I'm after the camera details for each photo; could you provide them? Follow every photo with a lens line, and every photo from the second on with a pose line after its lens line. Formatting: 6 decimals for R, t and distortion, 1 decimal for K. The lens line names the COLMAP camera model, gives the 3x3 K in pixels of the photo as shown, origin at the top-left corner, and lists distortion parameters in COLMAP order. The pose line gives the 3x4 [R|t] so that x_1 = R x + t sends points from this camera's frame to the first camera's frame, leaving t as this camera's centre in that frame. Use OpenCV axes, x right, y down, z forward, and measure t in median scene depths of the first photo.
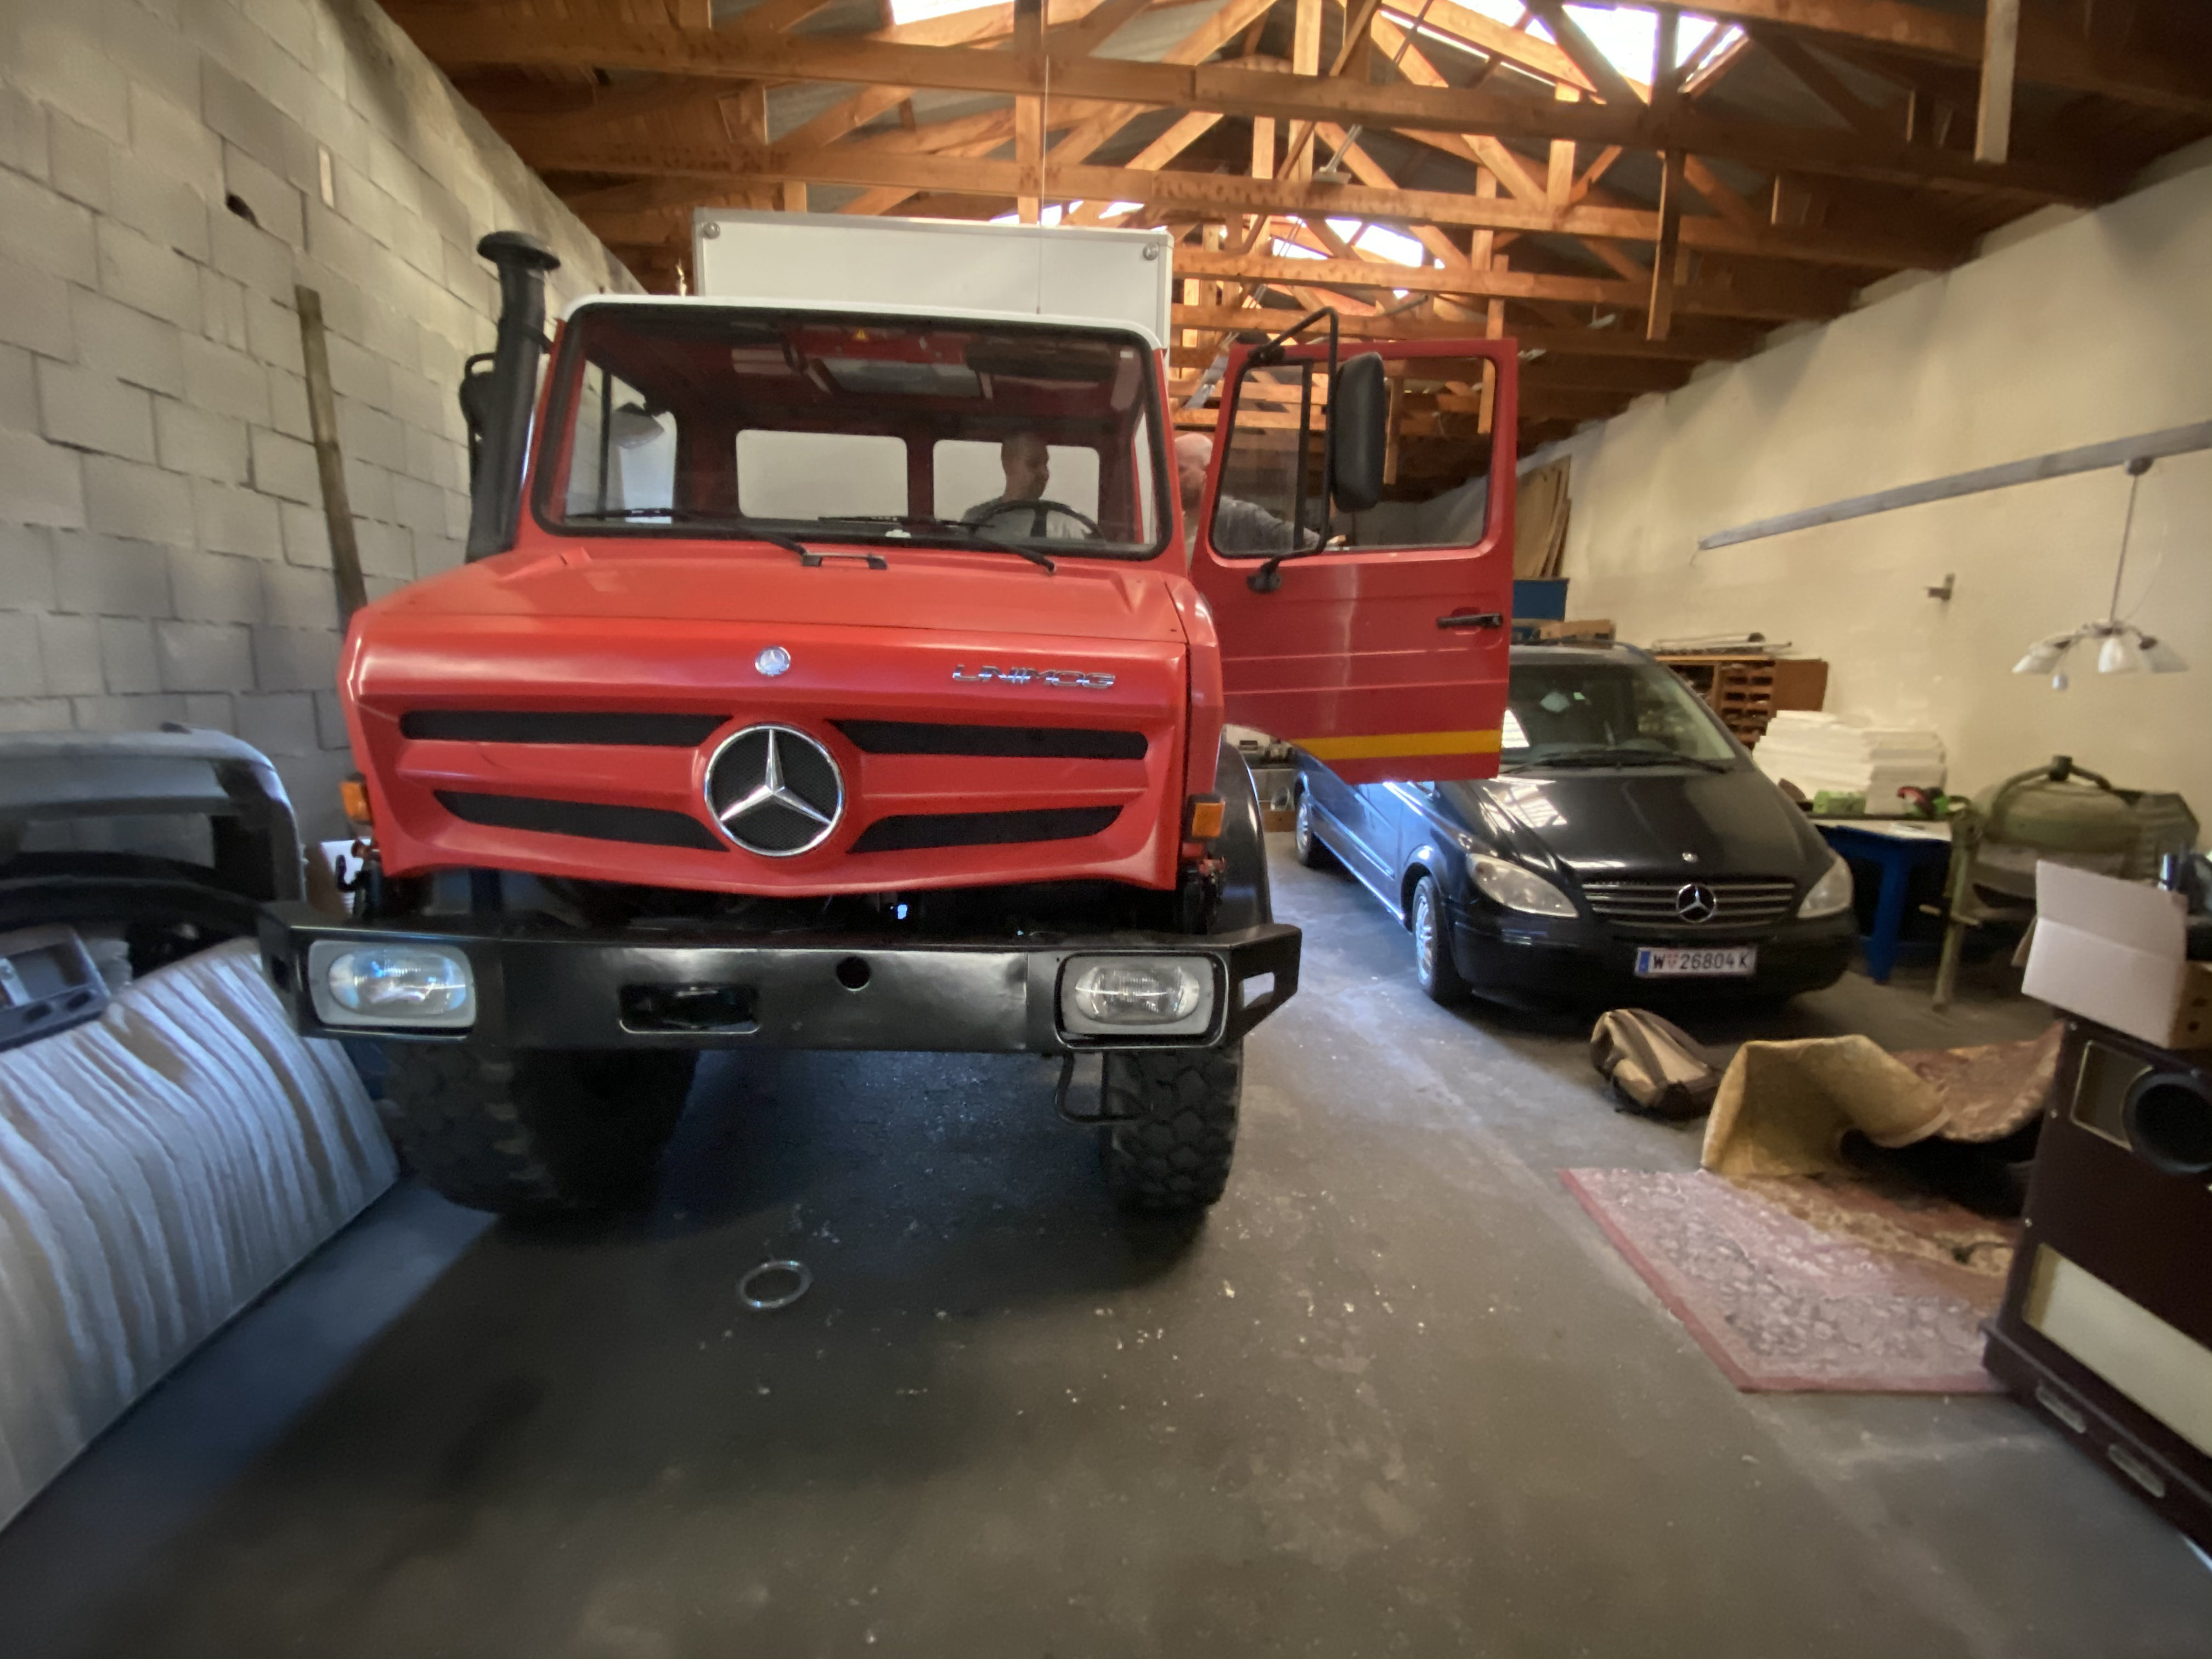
lens RADIAL K [[896.4, 0, 1099.8], [0, 896.4, 828.0], [0, 0, 1]] dist [-0.001537, -0.008899]
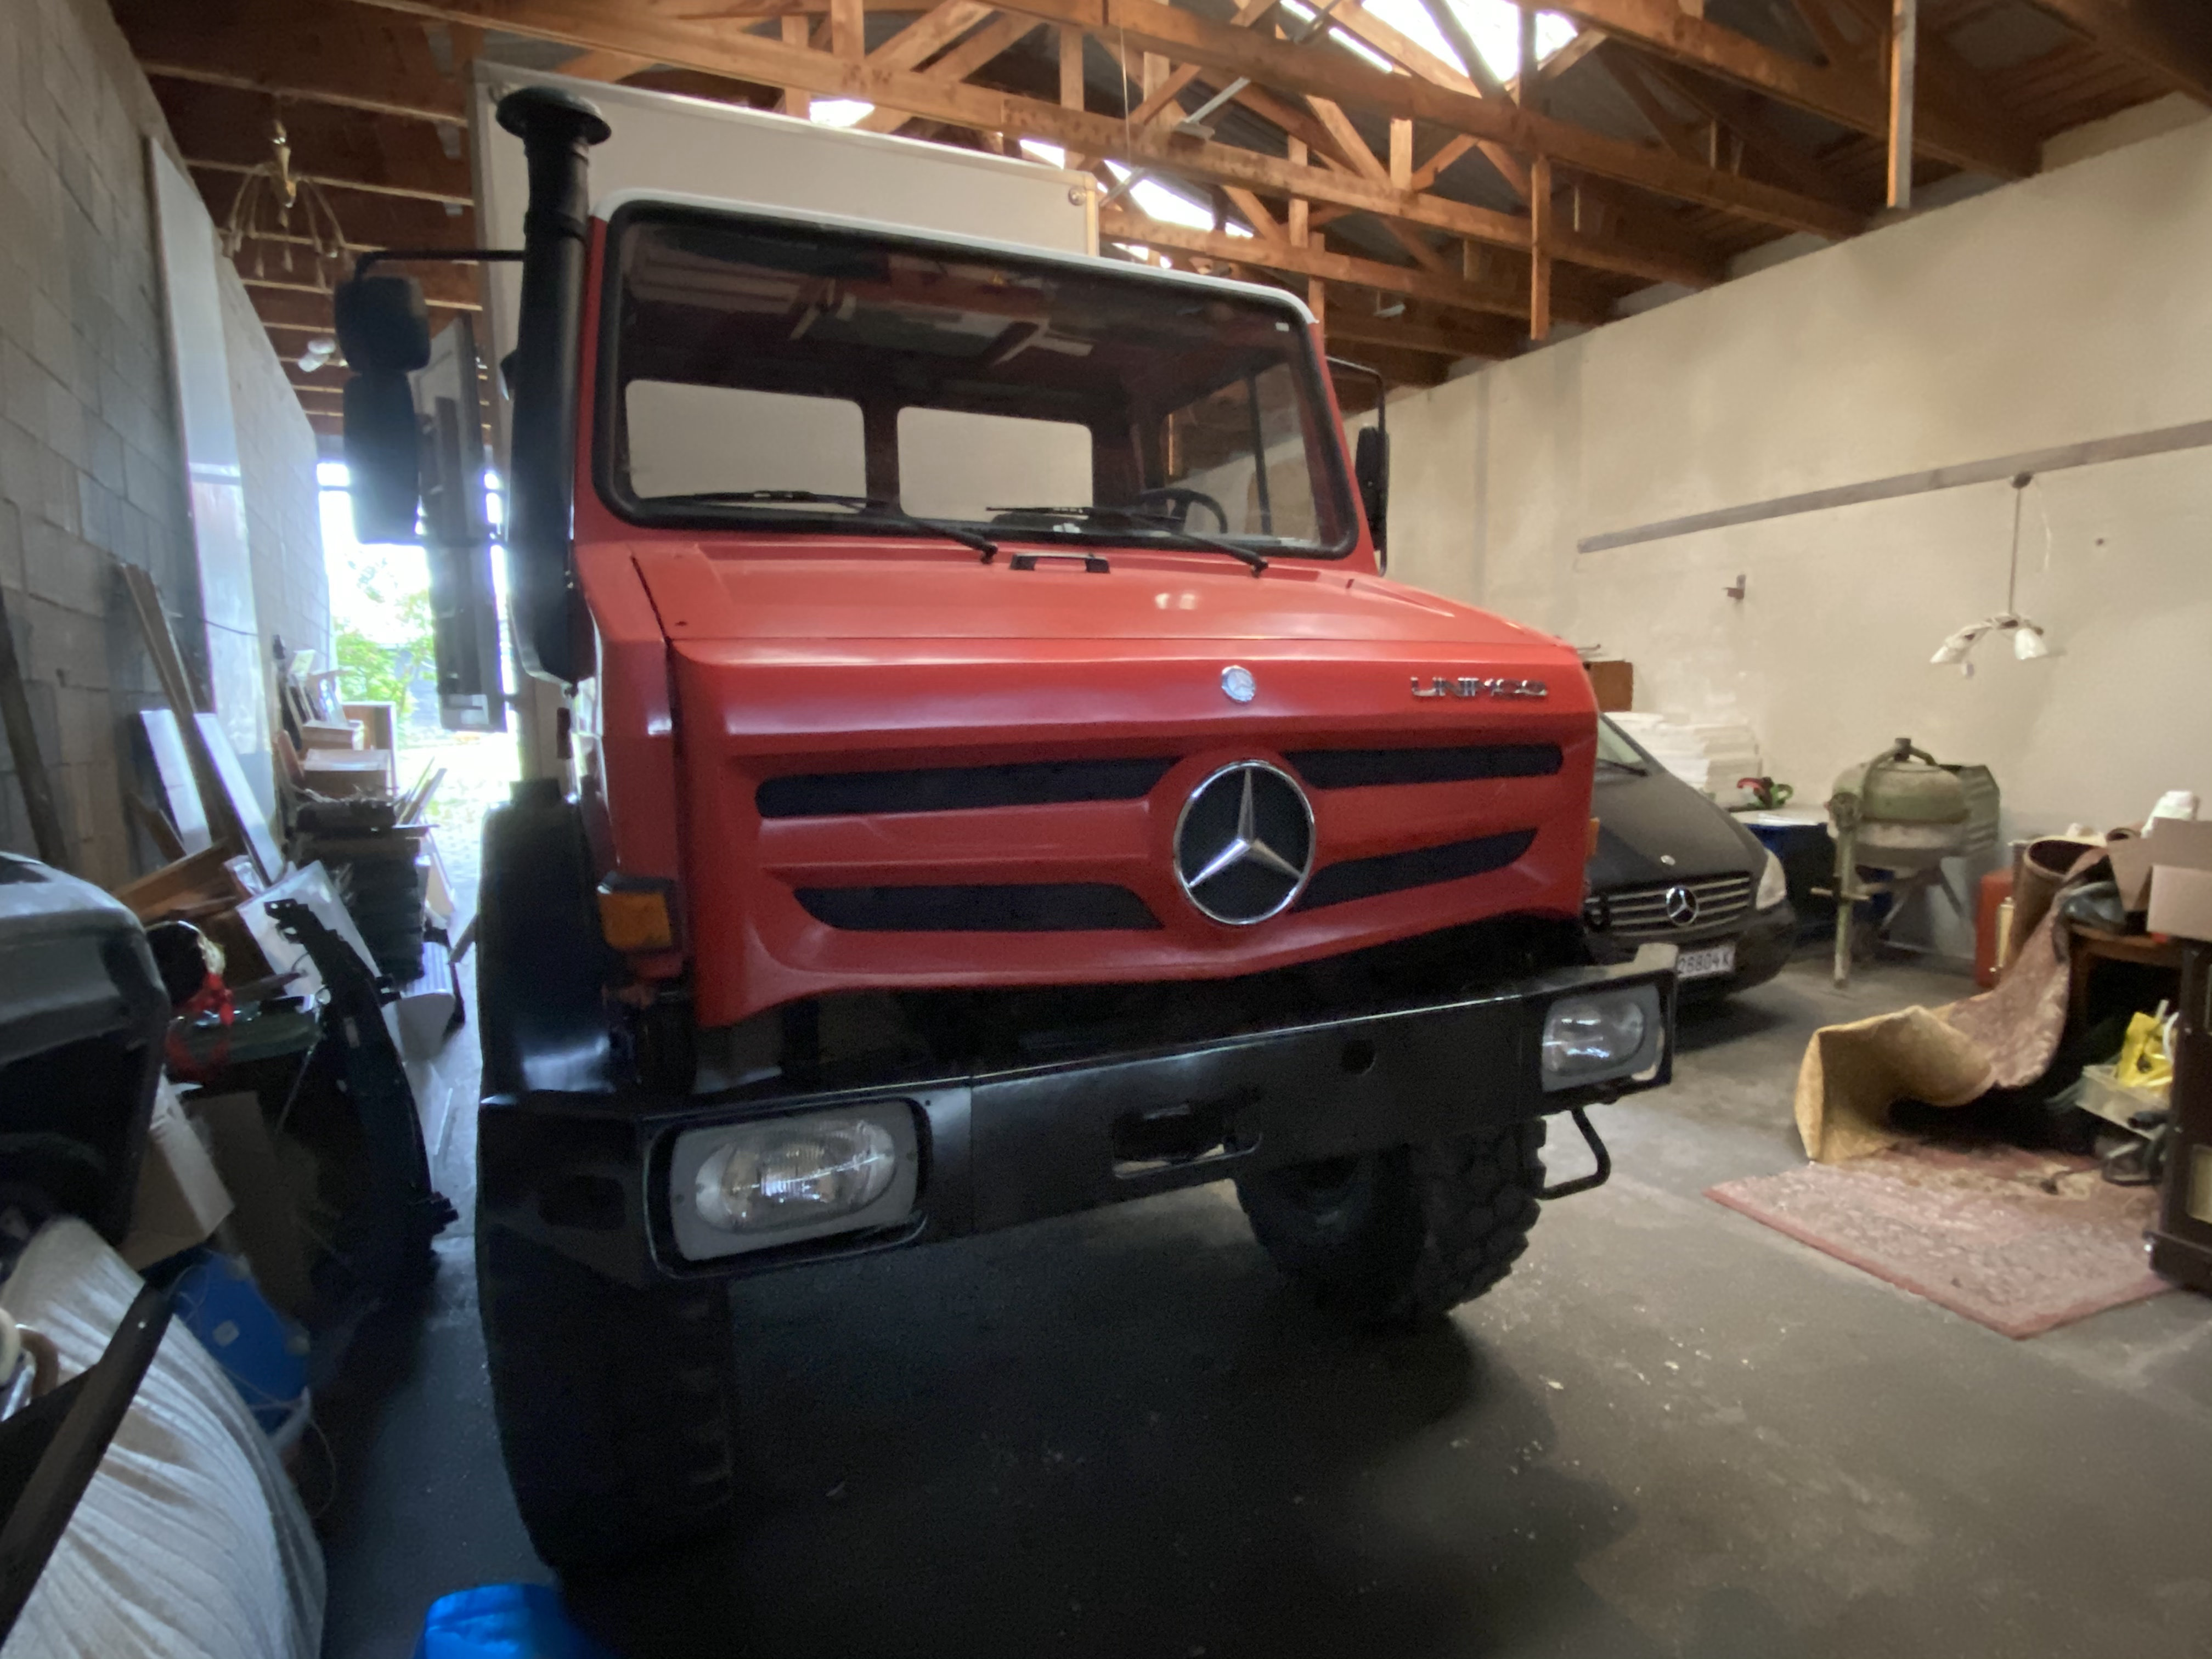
lens RADIAL K [[1167.2, 0, 1093.7], [0, 1167.2, 827.5], [0, 0, 1]] dist [0.011229, -0.009018]
pose [[0.924881, -0.079847, 0.371779, -0.405892], [0.103756, 0.993597, -0.044720, -0.011427], [-0.365828, 0.079935, 0.927244, 0.034853]]
